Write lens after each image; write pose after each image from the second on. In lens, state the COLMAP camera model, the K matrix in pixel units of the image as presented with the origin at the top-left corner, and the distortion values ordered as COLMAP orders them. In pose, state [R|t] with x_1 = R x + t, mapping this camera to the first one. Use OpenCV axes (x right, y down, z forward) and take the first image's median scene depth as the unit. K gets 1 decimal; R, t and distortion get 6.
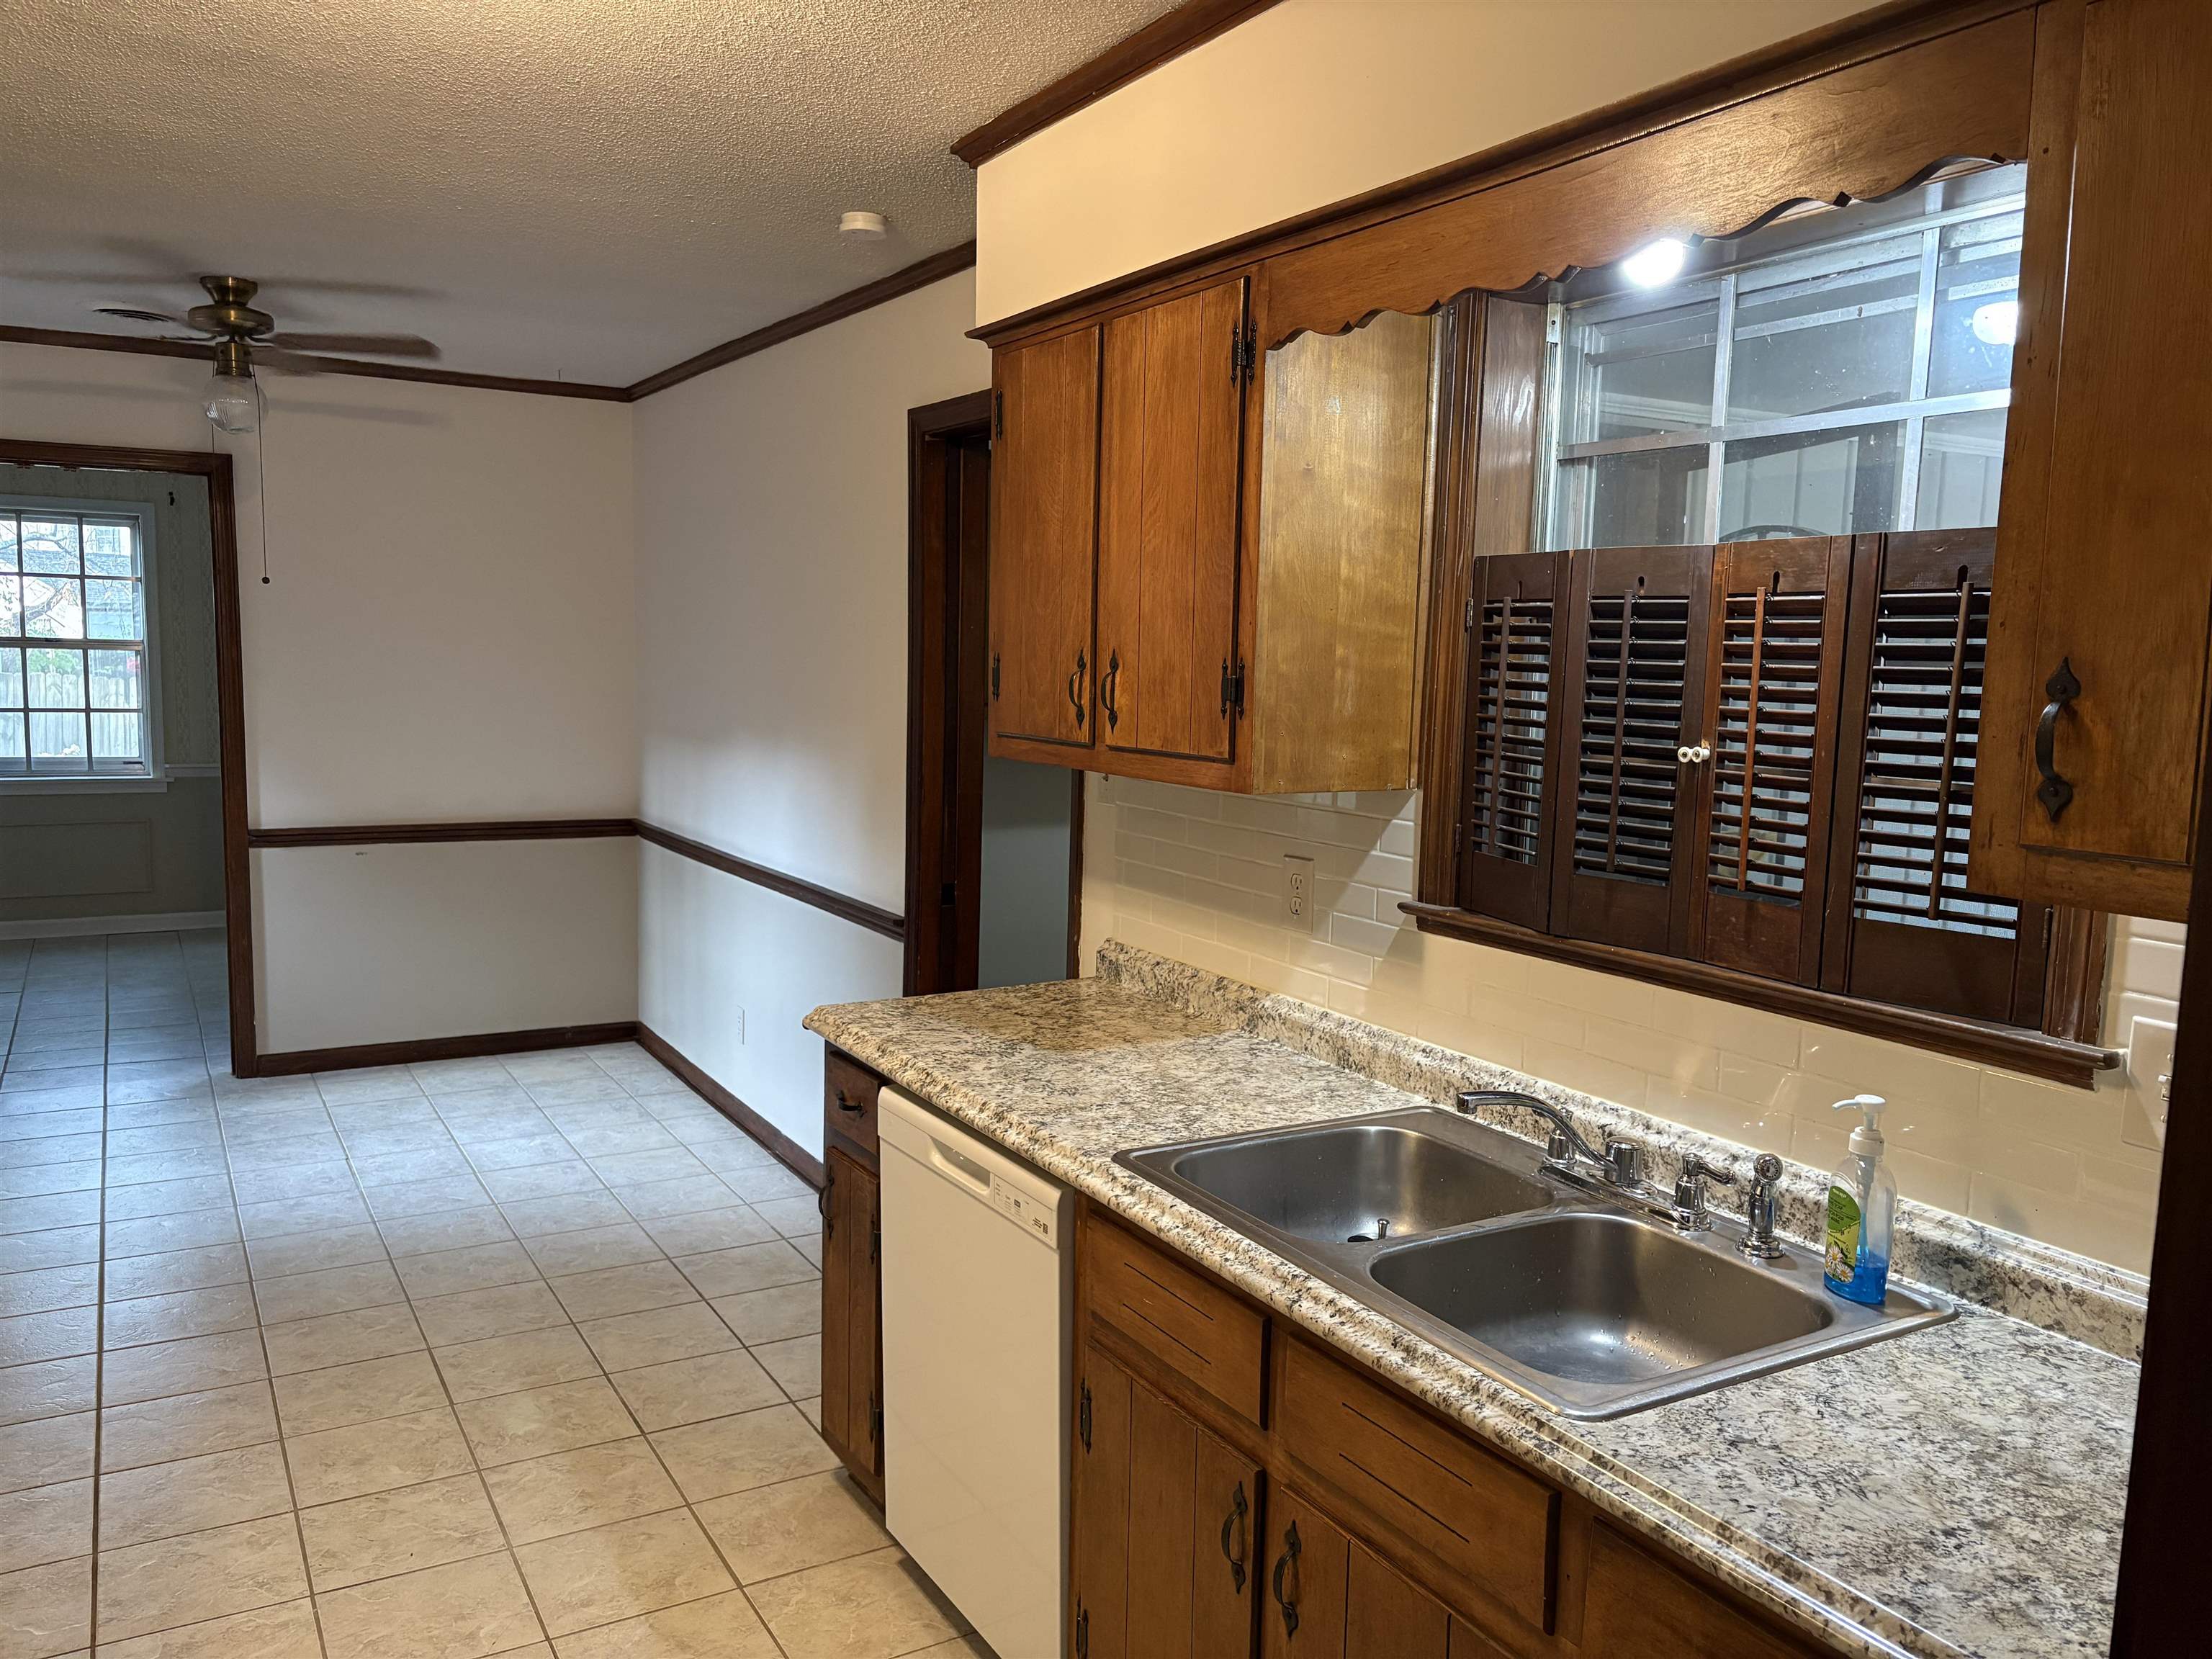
lens RADIAL K [[1674.1, 0, 1122.1], [0, 1674.1, 844.3], [0, 0, 1]] dist [0.051483, -0.043887]
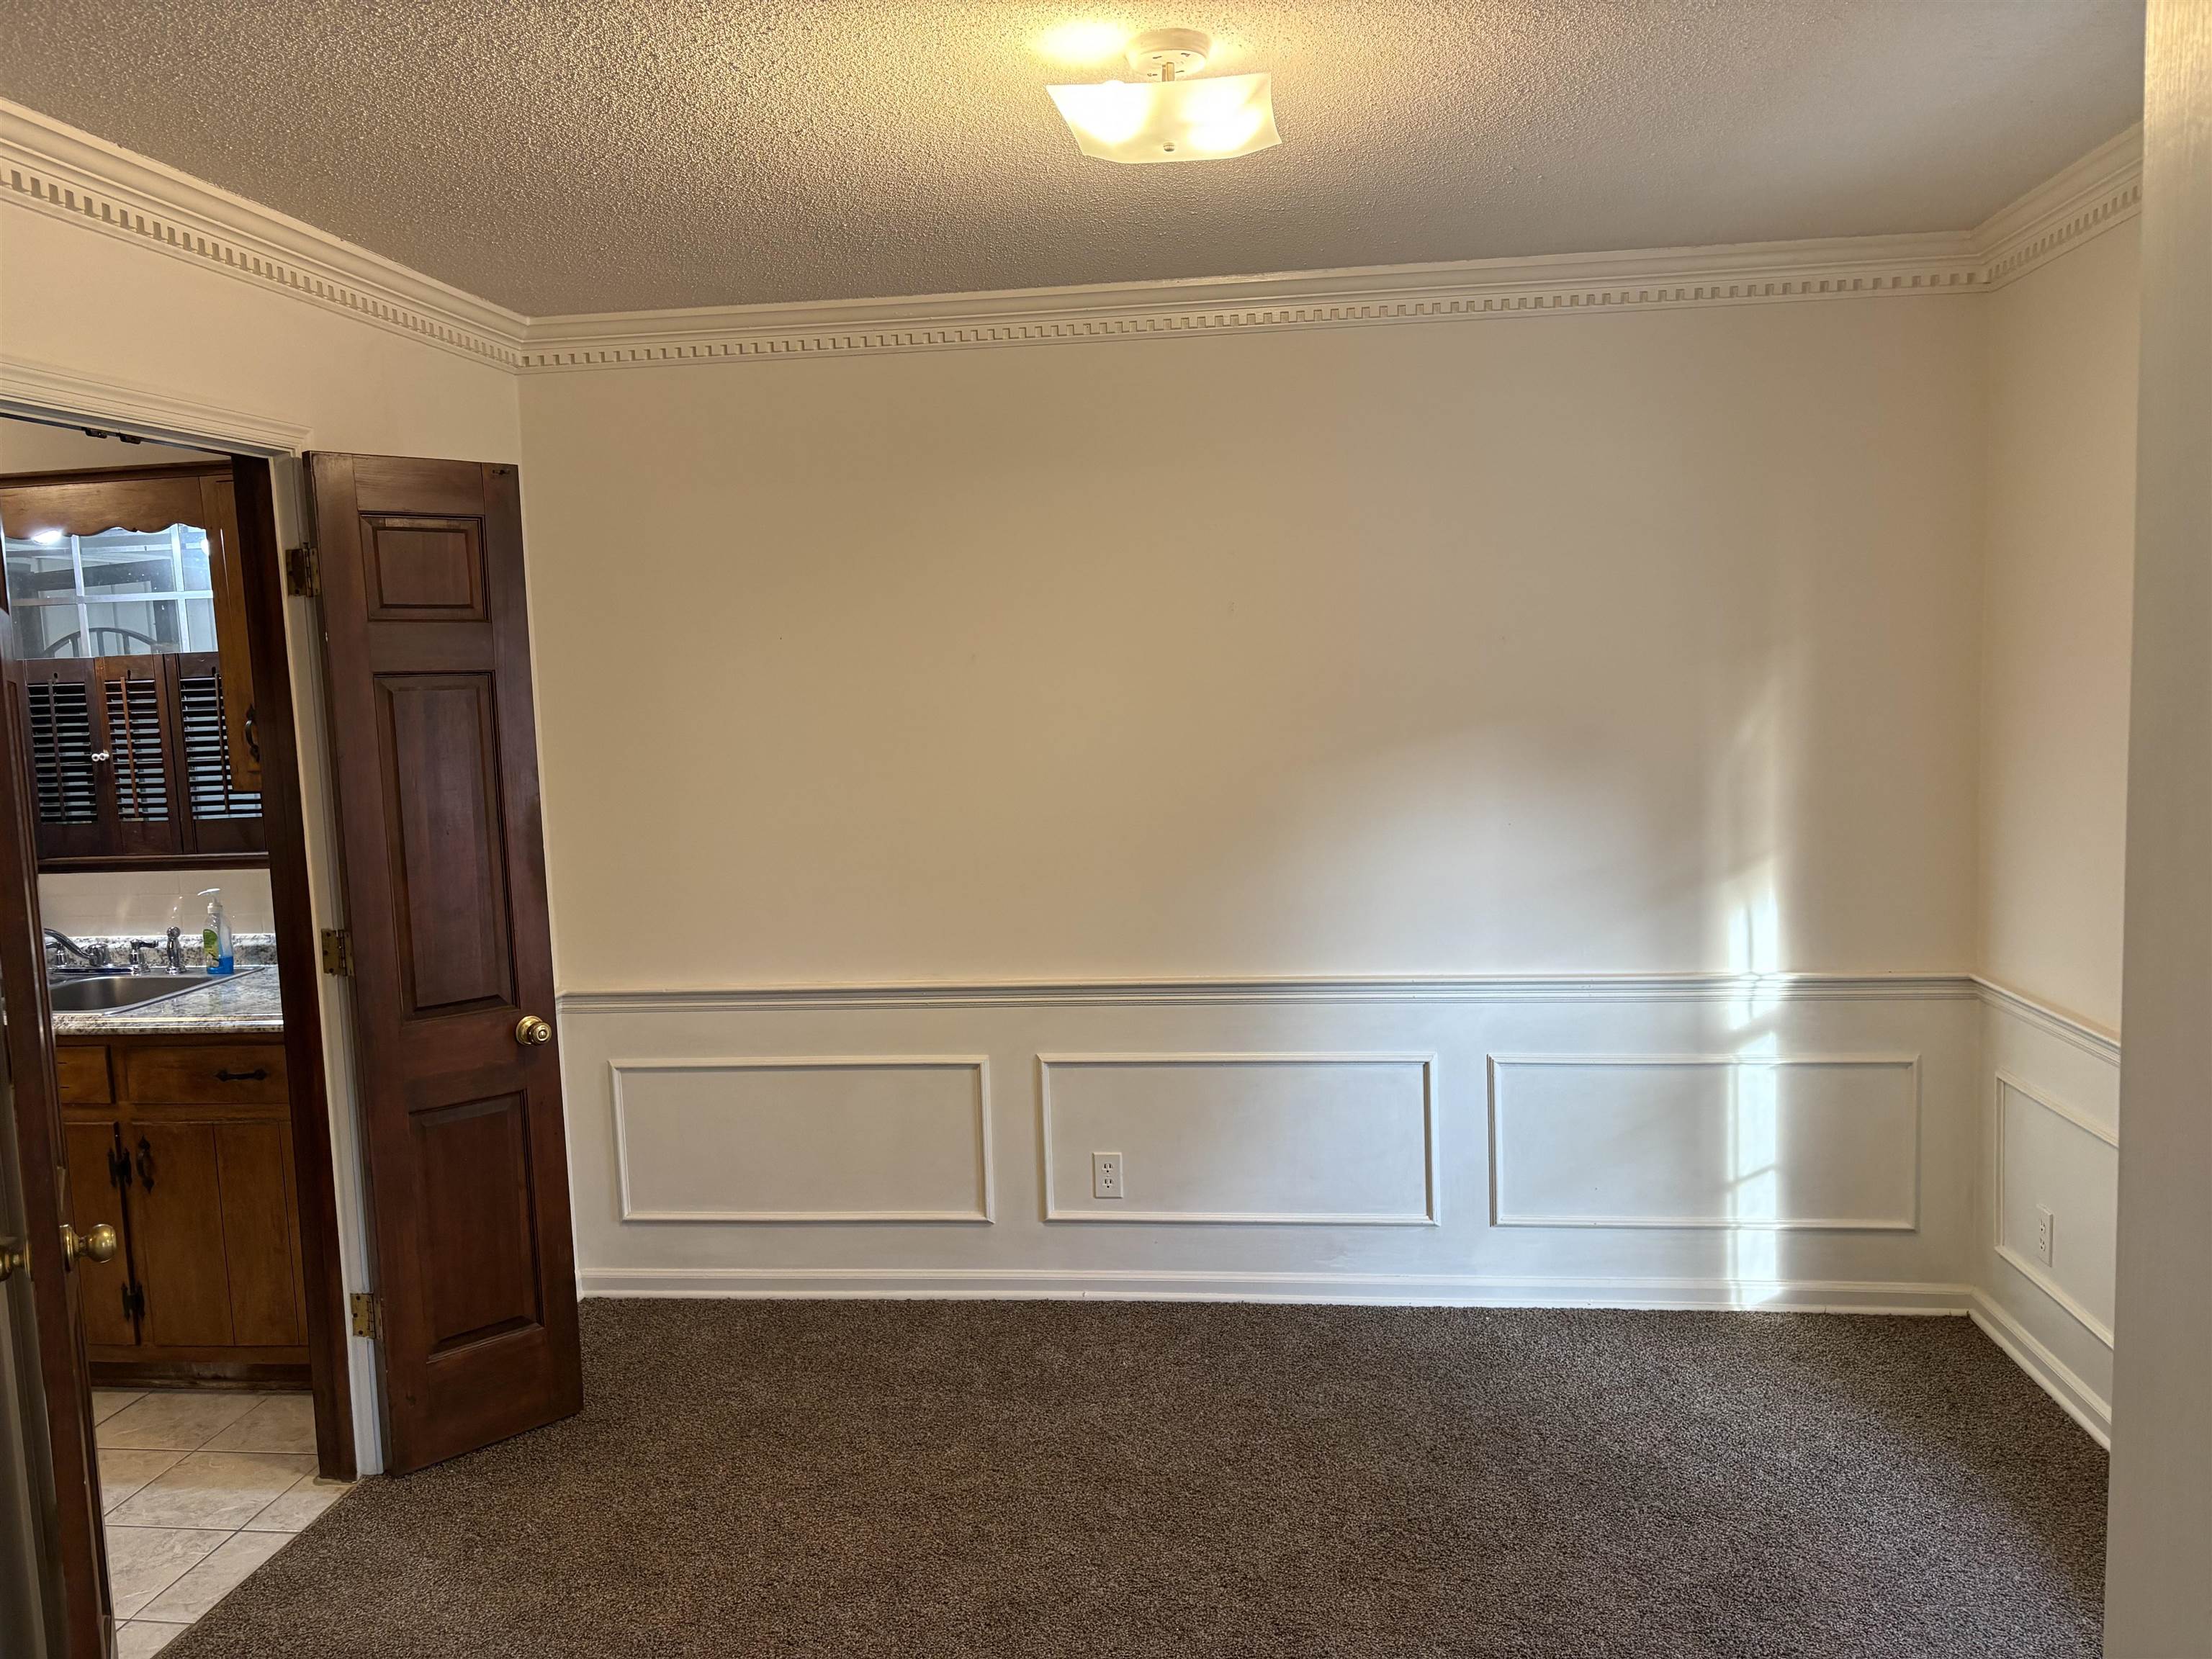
lens RADIAL K [[1674.1, 0, 1128.8], [0, 1674.1, 843.2], [0, 0, 1]] dist [0.051483, -0.043887]
pose [[0.600592, -0.133066, 0.788405, -0.465576], [0.143848, 0.987947, 0.057164, 0.094883], [-0.786510, 0.079078, 0.612494, -1.053121]]
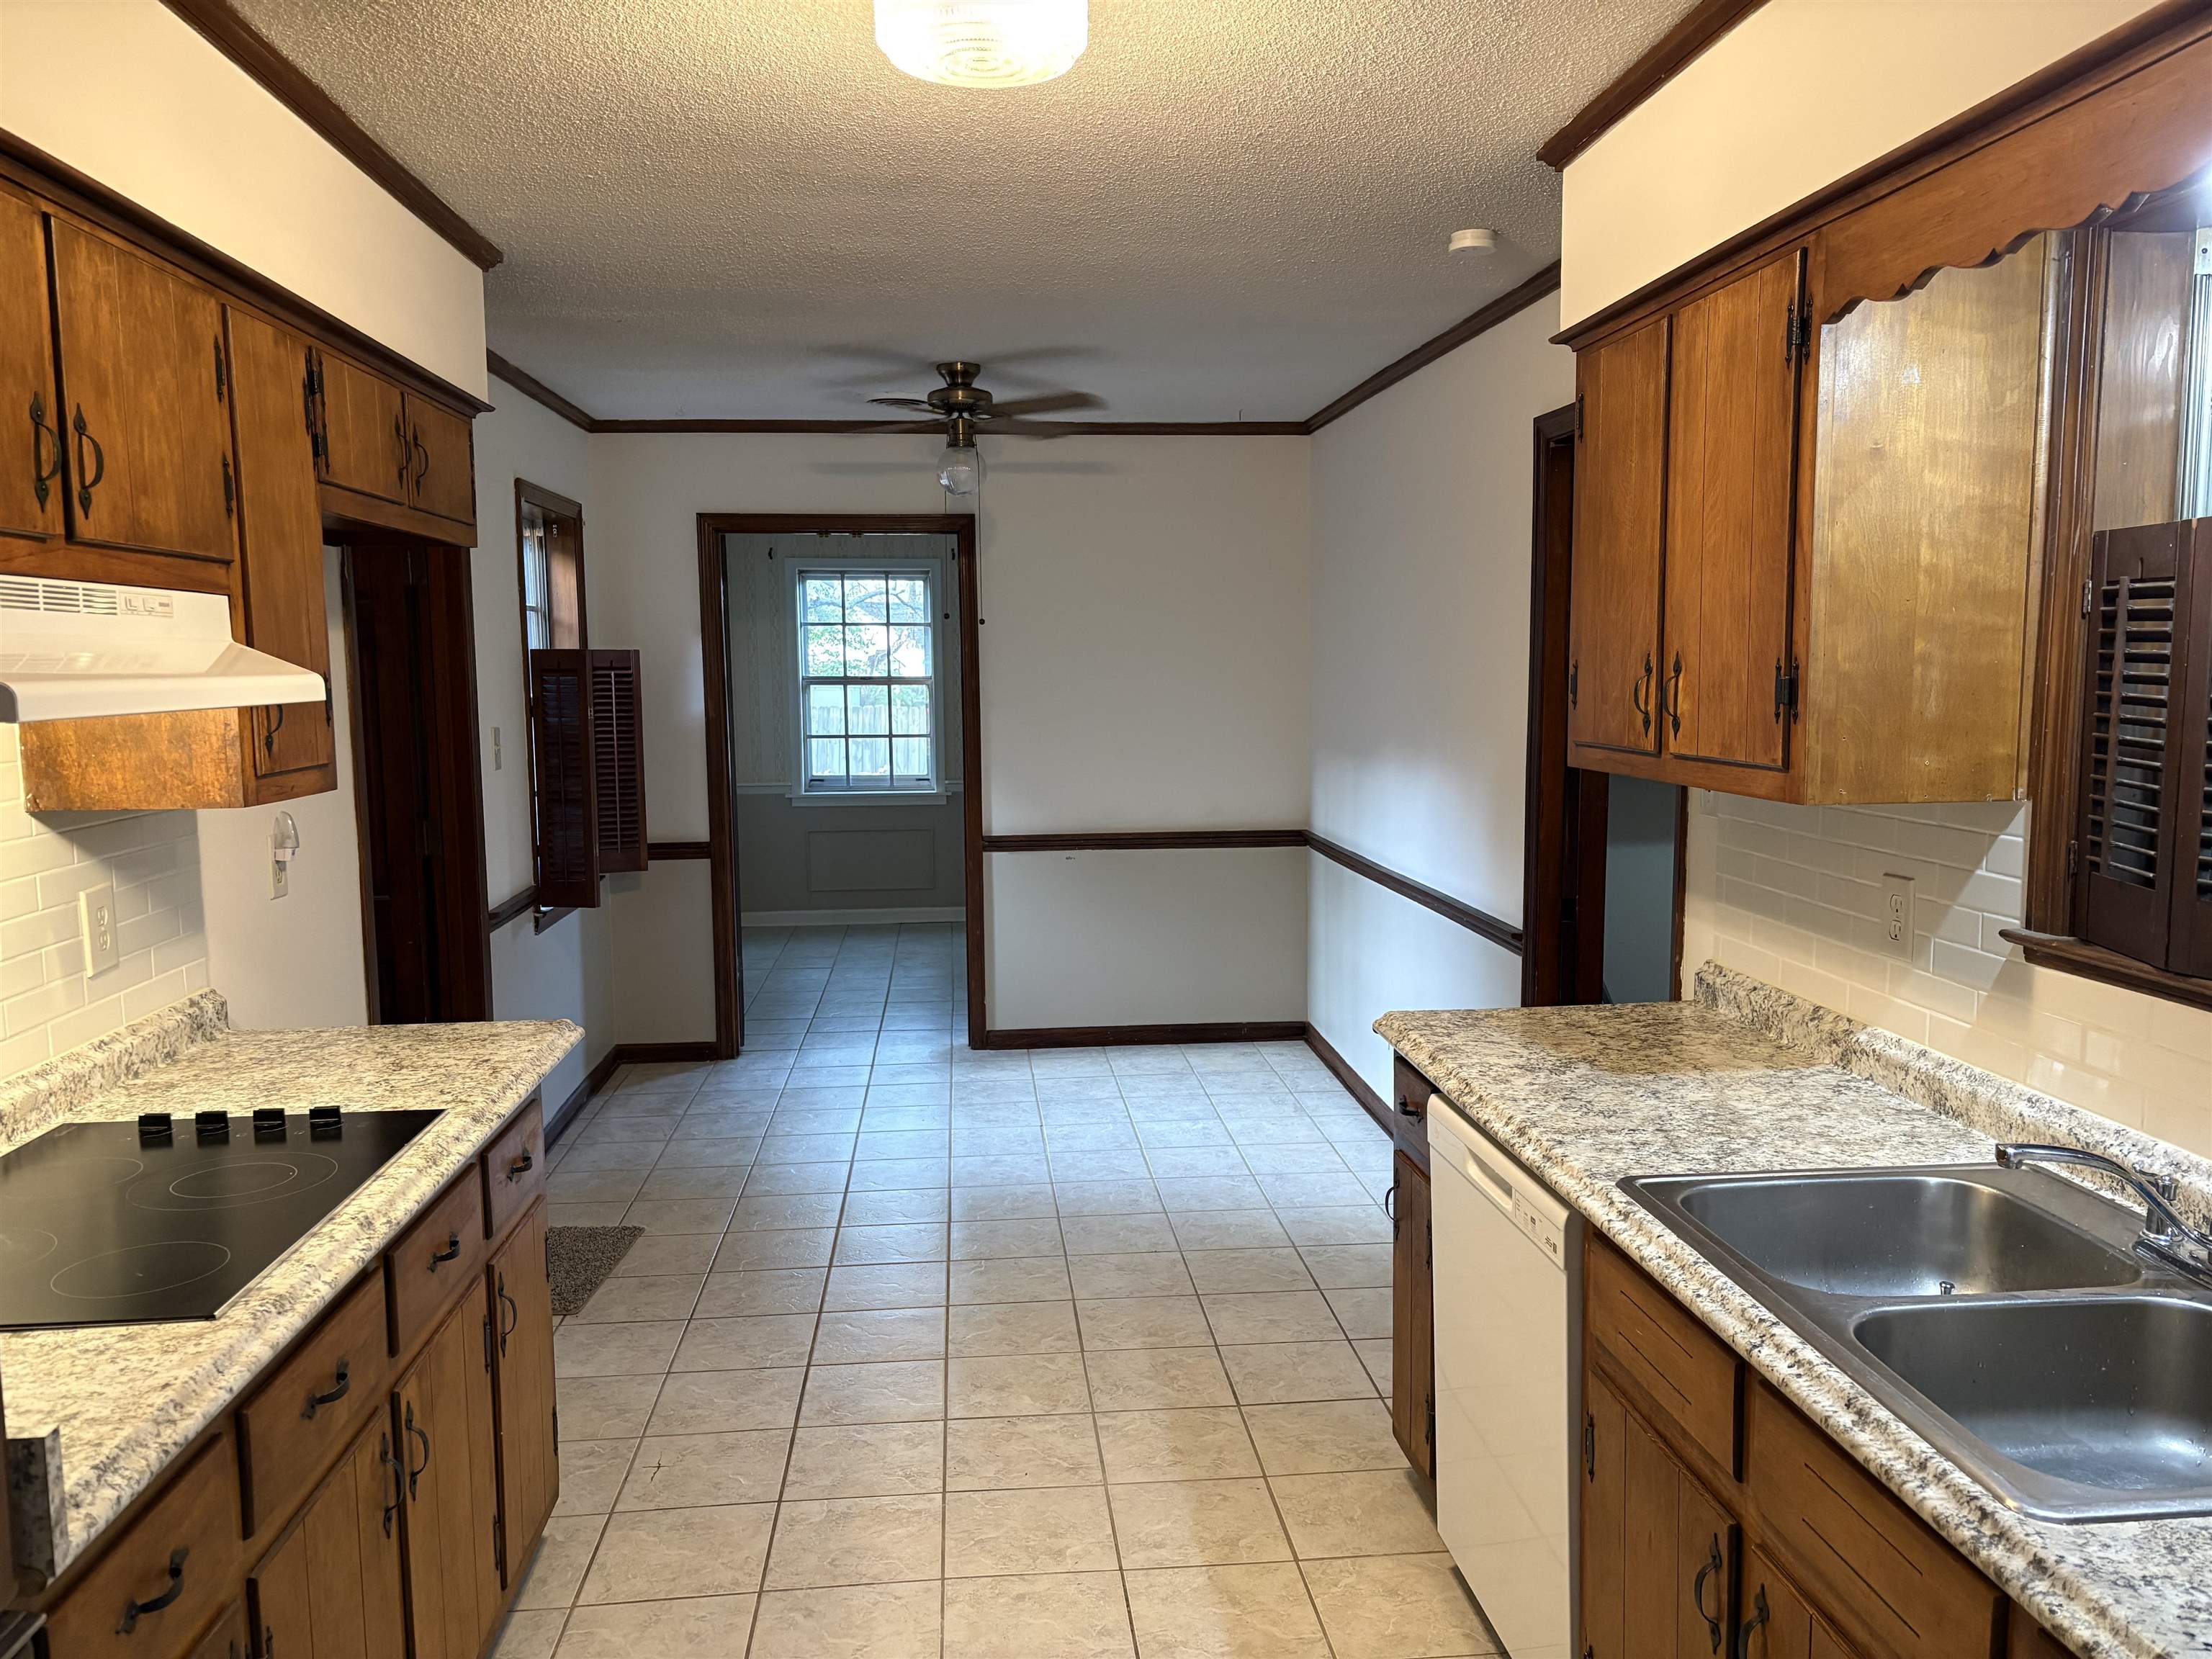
lens RADIAL K [[1674.1, 0, 1111.5], [0, 1674.1, 843.9], [0, 0, 1]] dist [0.051483, -0.043887]
pose [[0.906401, 0.013688, -0.422195, 0.117862], [-0.017458, 0.999835, -0.005064, 0.002518], [0.422056, 0.011961, 0.906491, -0.002692]]
